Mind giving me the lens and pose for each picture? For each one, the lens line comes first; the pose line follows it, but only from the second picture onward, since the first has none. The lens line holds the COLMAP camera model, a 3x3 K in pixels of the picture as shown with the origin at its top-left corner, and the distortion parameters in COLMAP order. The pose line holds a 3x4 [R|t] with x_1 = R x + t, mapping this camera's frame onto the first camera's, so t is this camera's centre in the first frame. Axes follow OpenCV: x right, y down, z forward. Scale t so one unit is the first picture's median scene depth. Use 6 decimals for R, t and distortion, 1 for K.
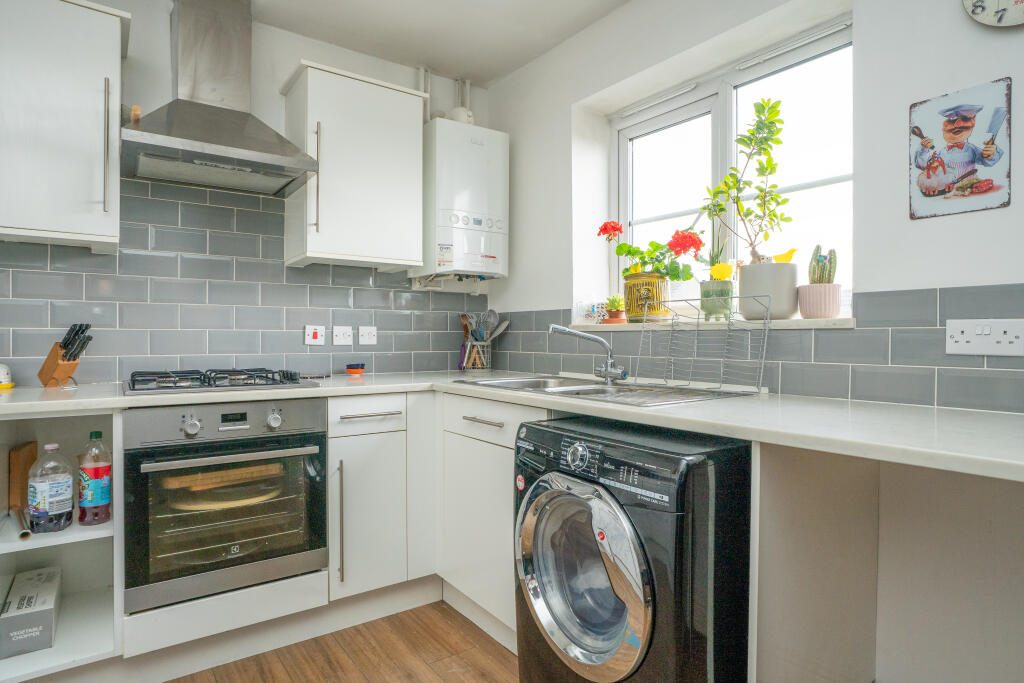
lens RADIAL K [[582.3, 0, 512.0], [0, 582.3, 341.5], [0, 0, 1]] dist [-0.068297, 0.039945]
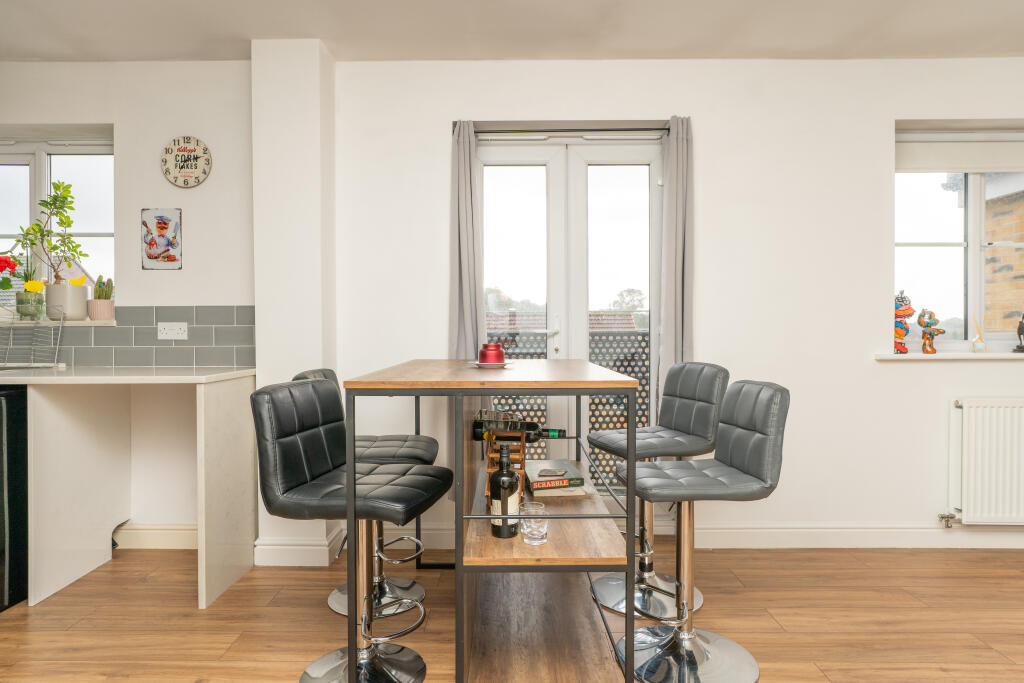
lens RADIAL K [[618.4, 0, 506.7], [0, 618.4, 338.6], [0, 0, 1]] dist [-0.038614, 0.030880]
pose [[0.605650, -0.014003, 0.795608, -0.136442], [0.010145, 0.999900, 0.009876, 0.006502], [-0.795666, 0.002090, 0.605732, -0.856899]]
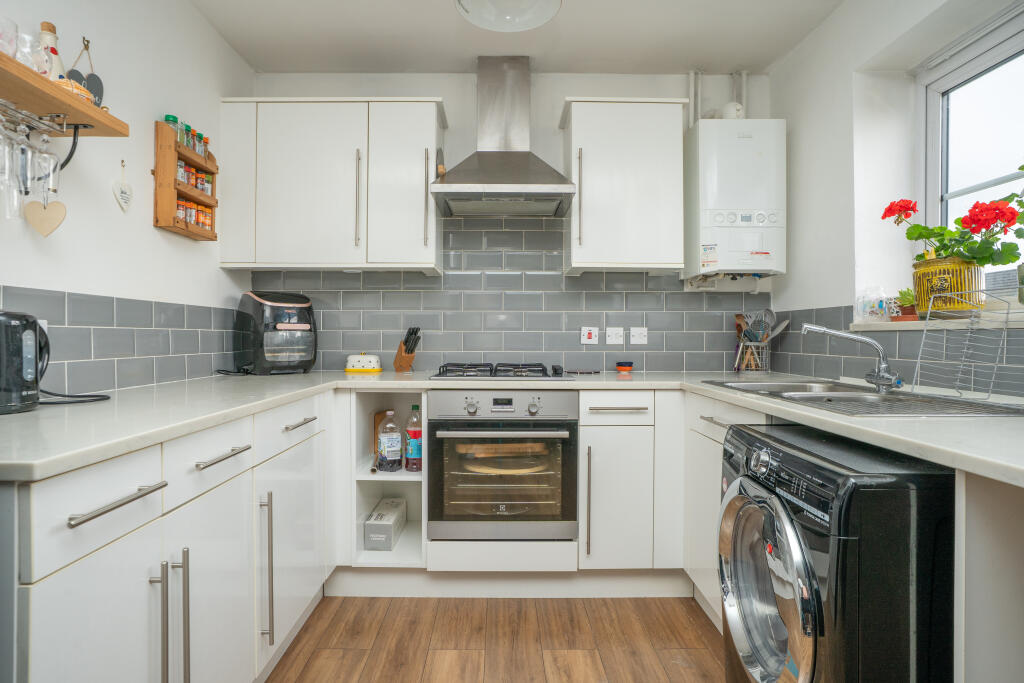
lens RADIAL K [[568.6, 0, 489.8], [0, 568.6, 341.8], [0, 0, 1]] dist [-0.063669, 0.035354]
pose [[0.797986, 0.005218, -0.602653, 0.228171], [-0.005412, 0.999984, 0.001492, 0.000781], [0.602651, 0.002071, 0.798002, -0.000503]]
